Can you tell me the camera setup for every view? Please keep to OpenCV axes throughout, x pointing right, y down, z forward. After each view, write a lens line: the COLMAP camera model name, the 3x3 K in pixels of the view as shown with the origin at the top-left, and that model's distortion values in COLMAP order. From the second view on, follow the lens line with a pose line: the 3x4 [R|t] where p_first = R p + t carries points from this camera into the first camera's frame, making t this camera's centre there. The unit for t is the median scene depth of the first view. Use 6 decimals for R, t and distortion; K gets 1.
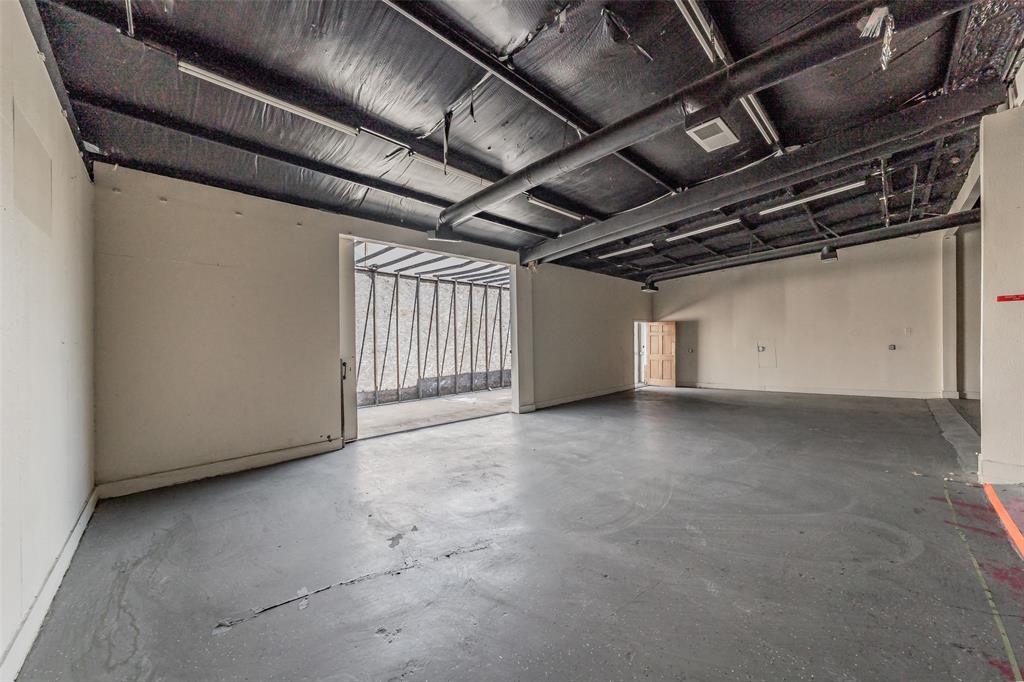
lens RADIAL K [[352.5, 0, 506.0], [0, 352.5, 340.5], [0, 0, 1]] dist [-0.000349, -0.000008]
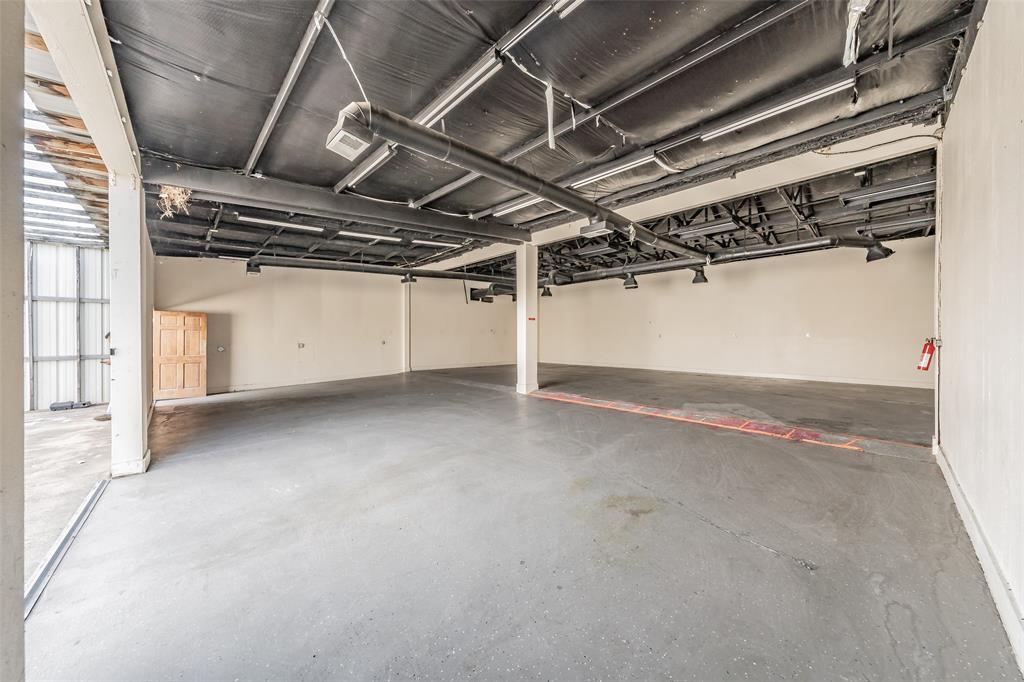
lens RADIAL K [[352.5, 0, 506.0], [0, 352.5, 340.5], [0, 0, 1]] dist [-0.000349, -0.000008]
pose [[0.008854, 0.006633, 0.999939, -0.453699], [0.001874, 0.999976, -0.006650, 0.021014], [-0.999959, 0.001932, 0.008841, 0.461093]]
